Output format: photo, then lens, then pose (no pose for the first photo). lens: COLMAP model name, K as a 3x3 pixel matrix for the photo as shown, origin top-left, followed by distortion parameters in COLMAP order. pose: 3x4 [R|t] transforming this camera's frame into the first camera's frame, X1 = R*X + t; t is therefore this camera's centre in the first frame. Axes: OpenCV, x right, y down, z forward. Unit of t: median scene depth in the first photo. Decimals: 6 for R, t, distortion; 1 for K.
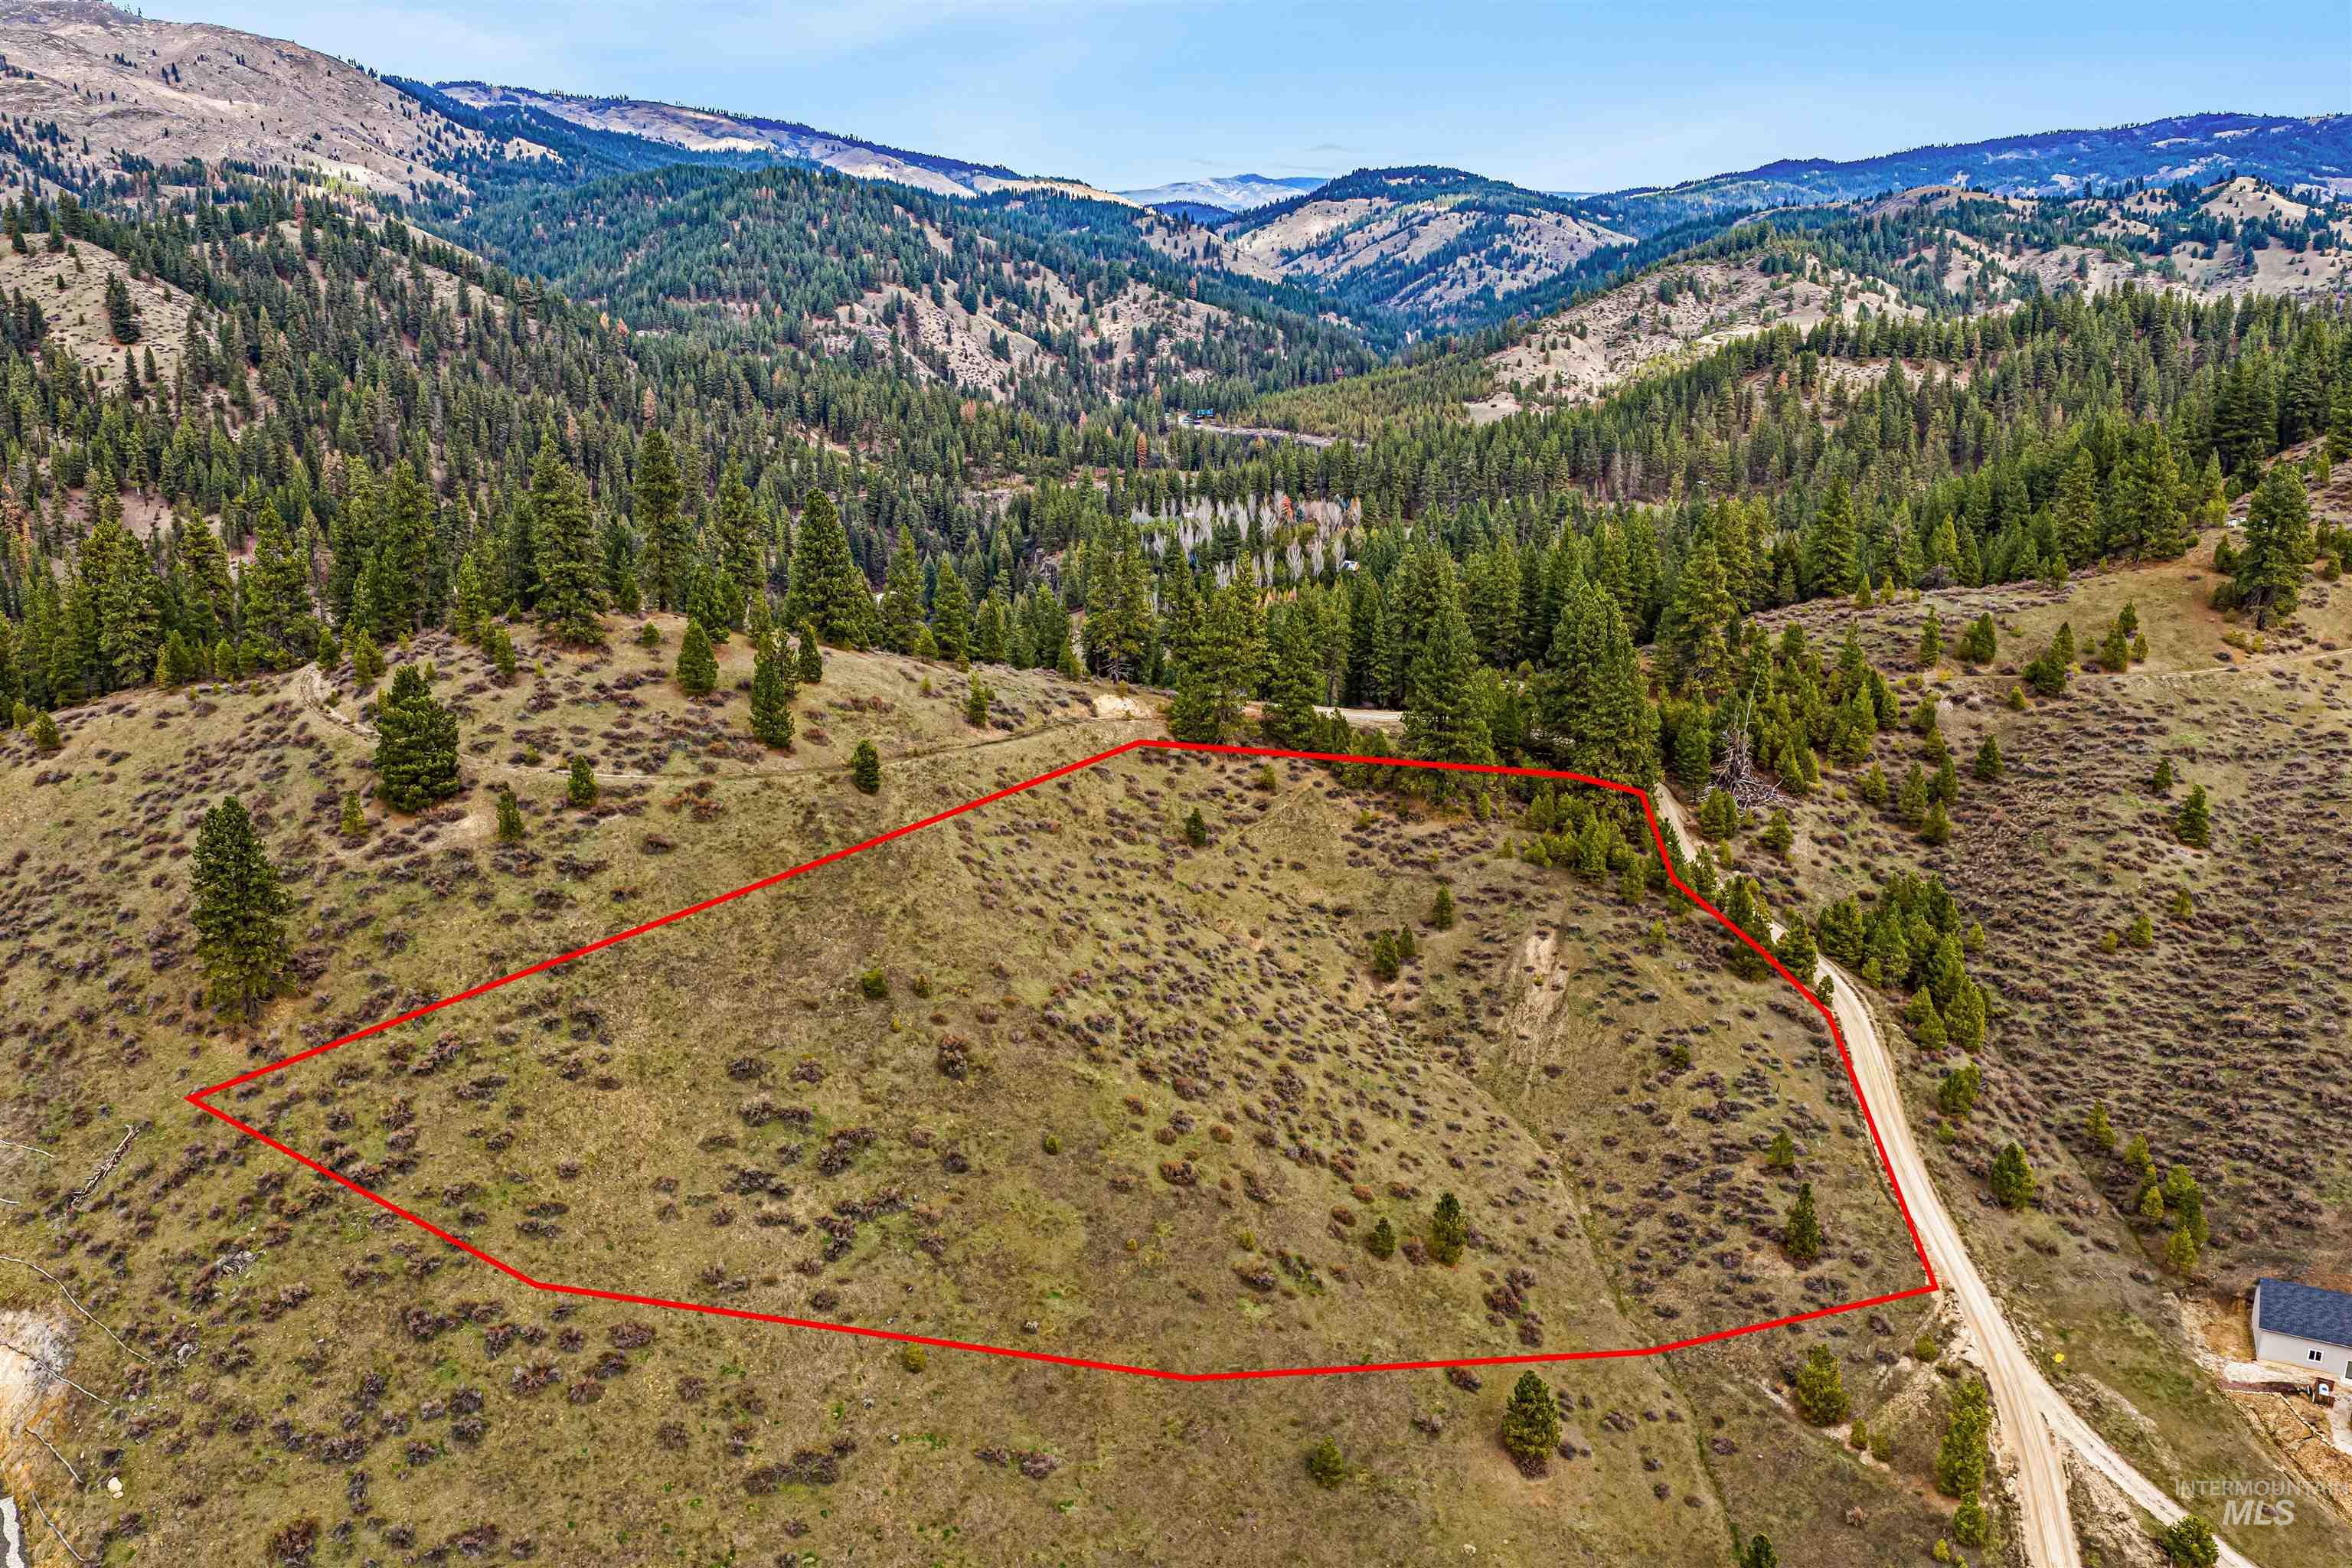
lens RADIAL K [[1943.6, 0, 1174.9], [0, 1943.6, 799.8], [0, 0, 1]] dist [0.017063, -0.027340]
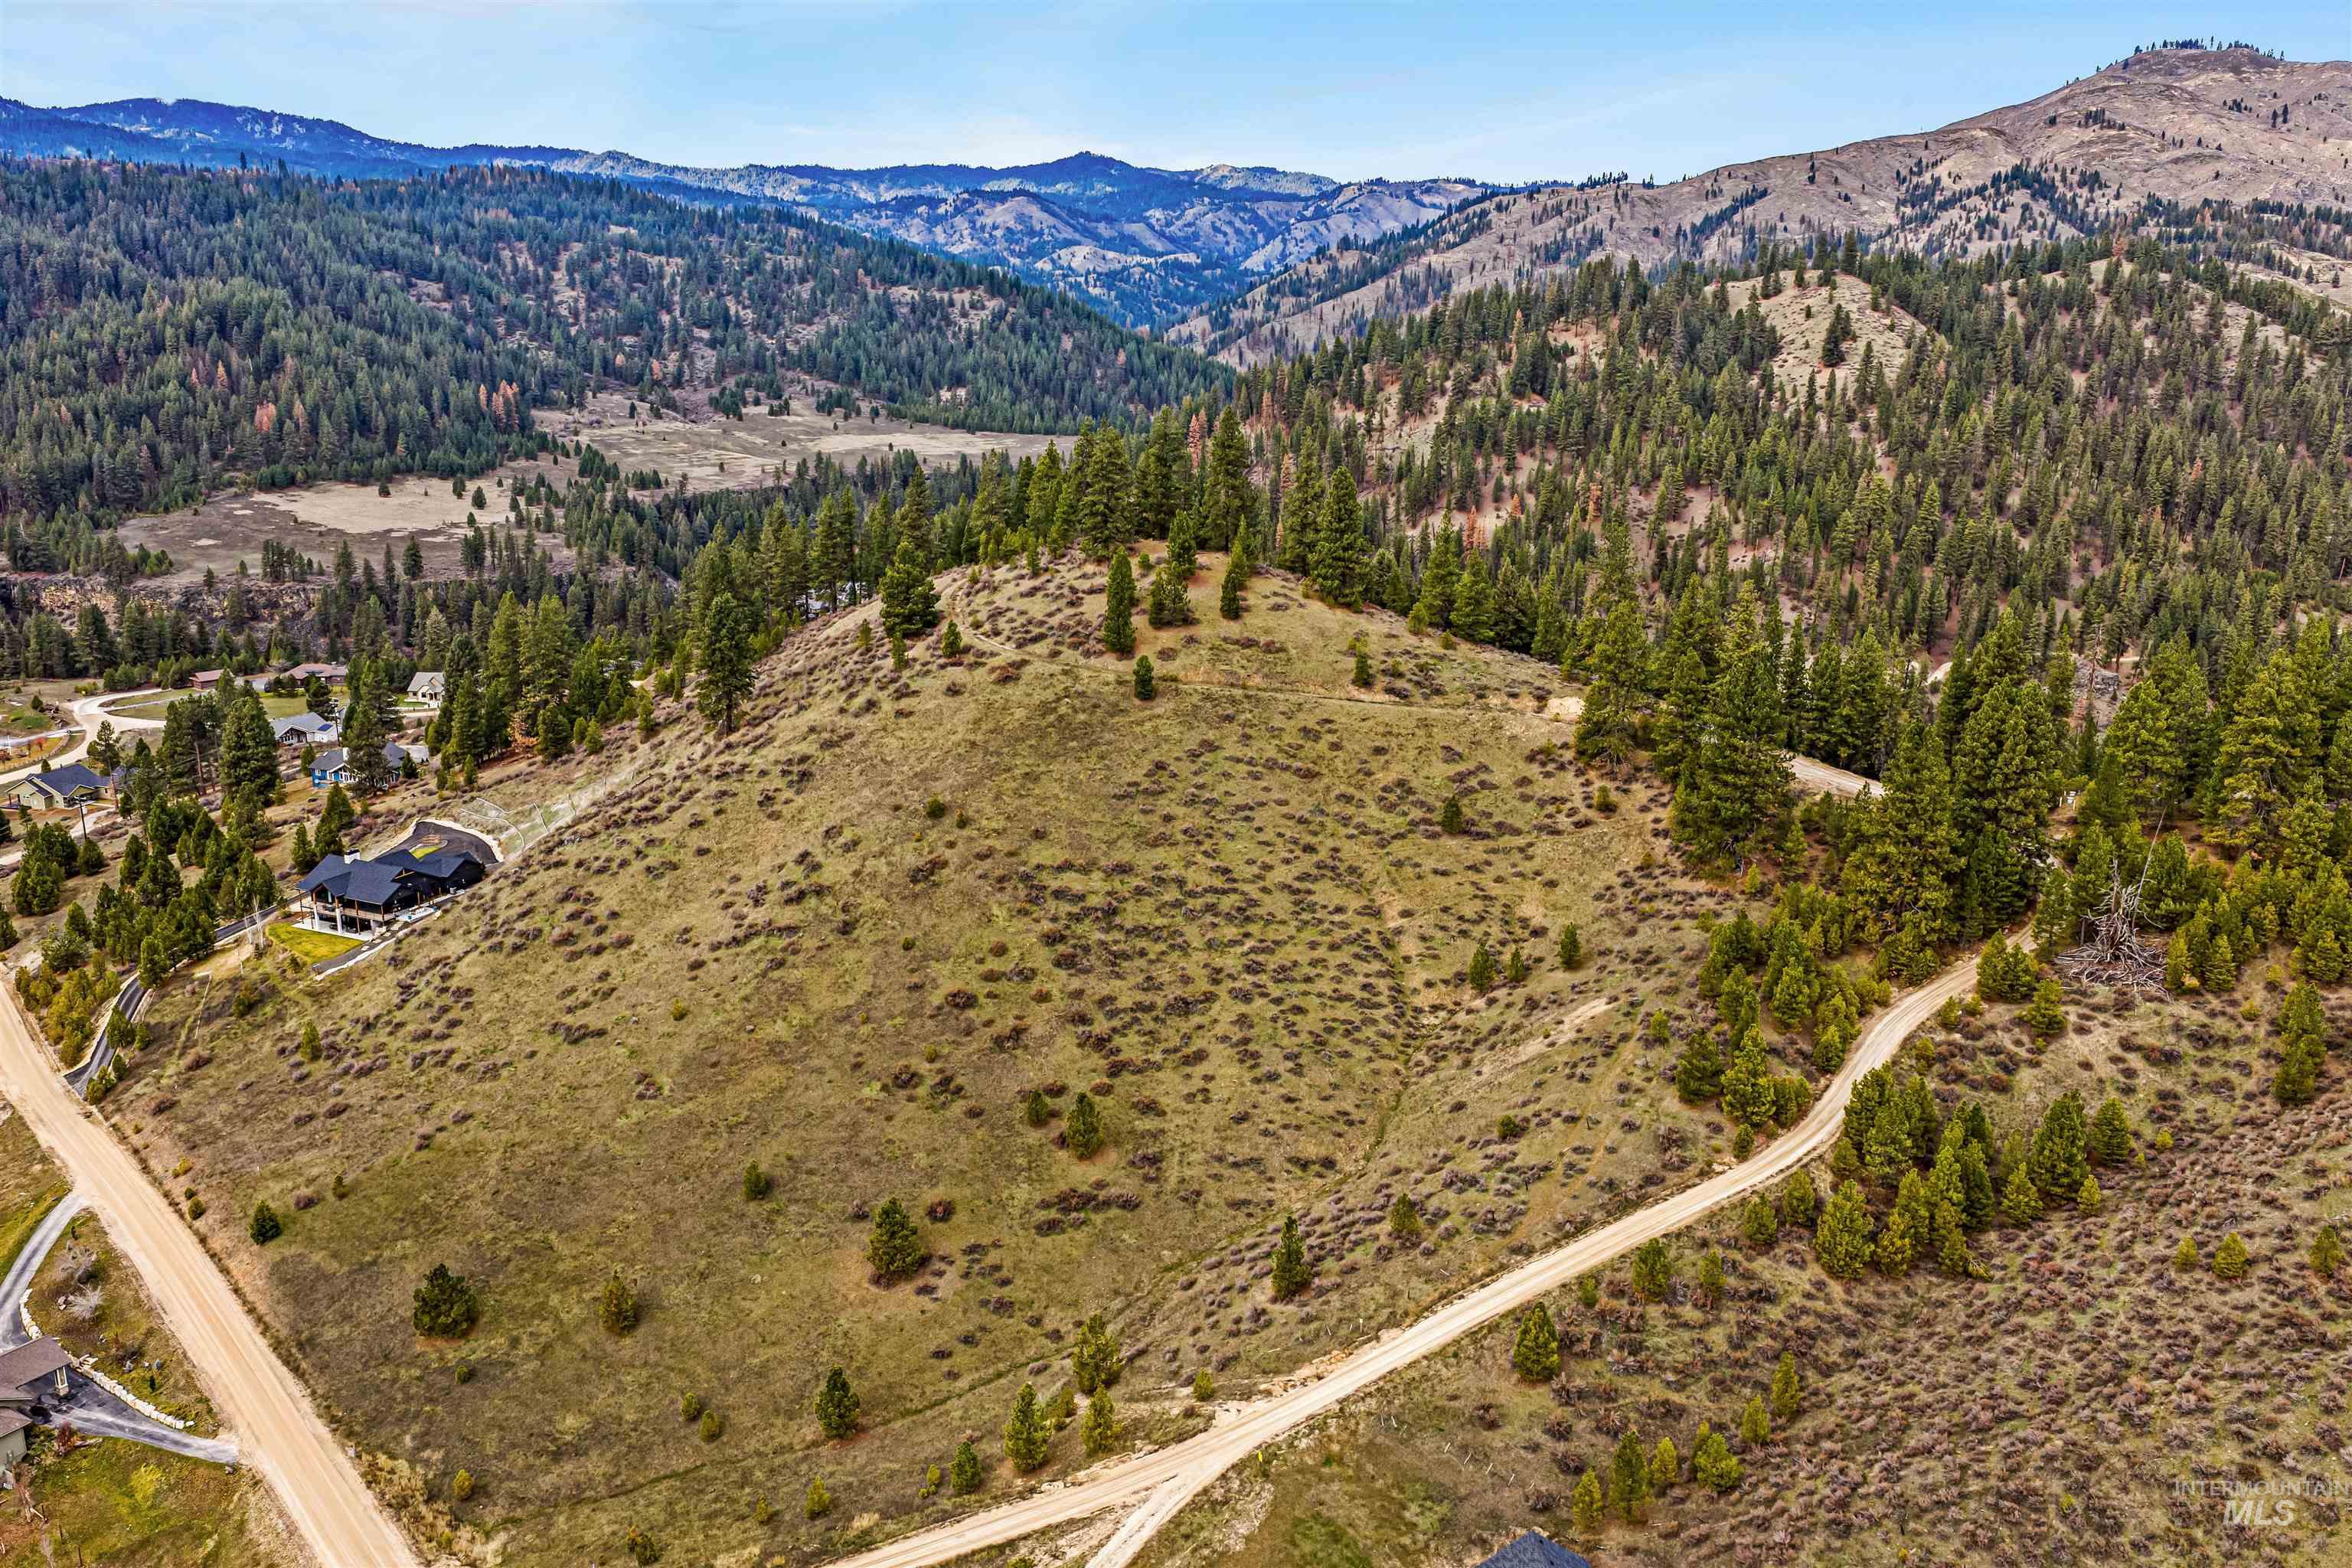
lens RADIAL K [[1943.6, 0, 1172.9], [0, 1943.6, 781.6], [0, 0, 1]] dist [0.017063, -0.027340]
pose [[0.538431, 0.211452, -0.815708, 0.768102], [-0.235628, 0.967171, 0.095182, -0.065585], [0.809056, 0.140955, 0.570579, 0.281669]]
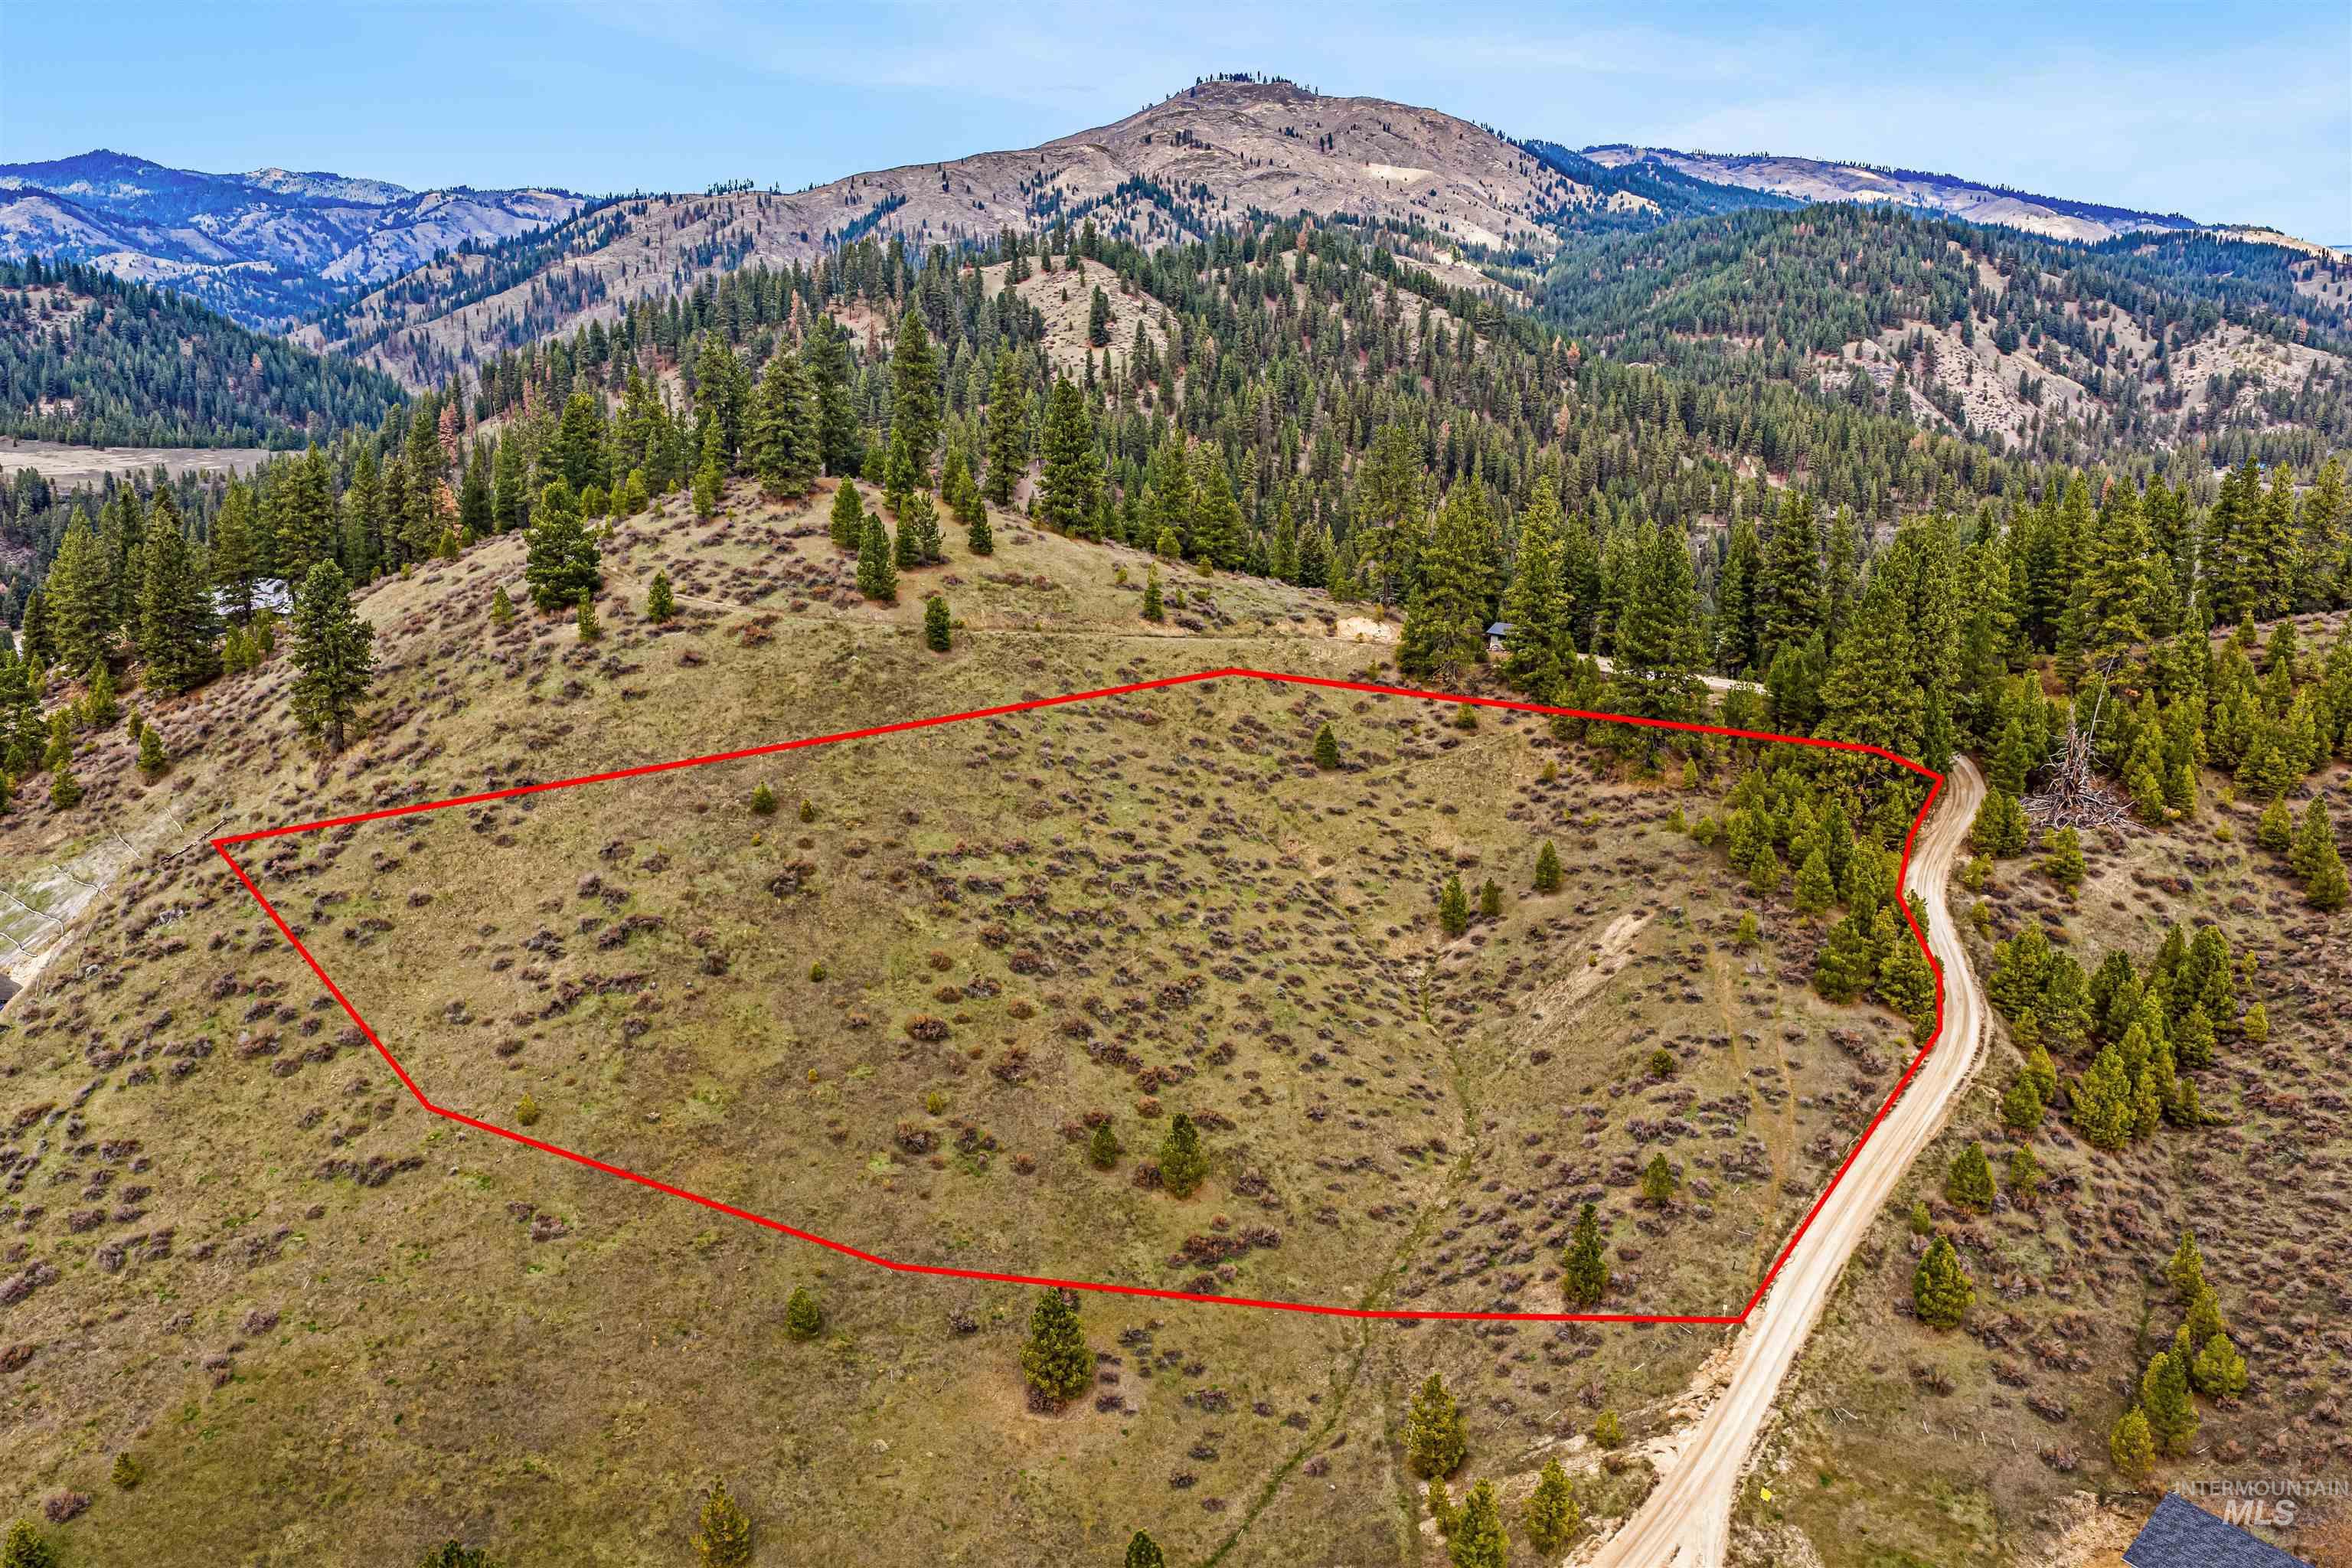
lens RADIAL K [[1943.6, 0, 1172.7], [0, 1943.6, 792.1], [0, 0, 1]] dist [0.017063, -0.027340]
pose [[0.848788, 0.130469, -0.512383, 0.419166], [-0.147327, 0.989057, 0.007791, 0.038760], [0.507793, 0.068875, 0.858721, 0.174455]]
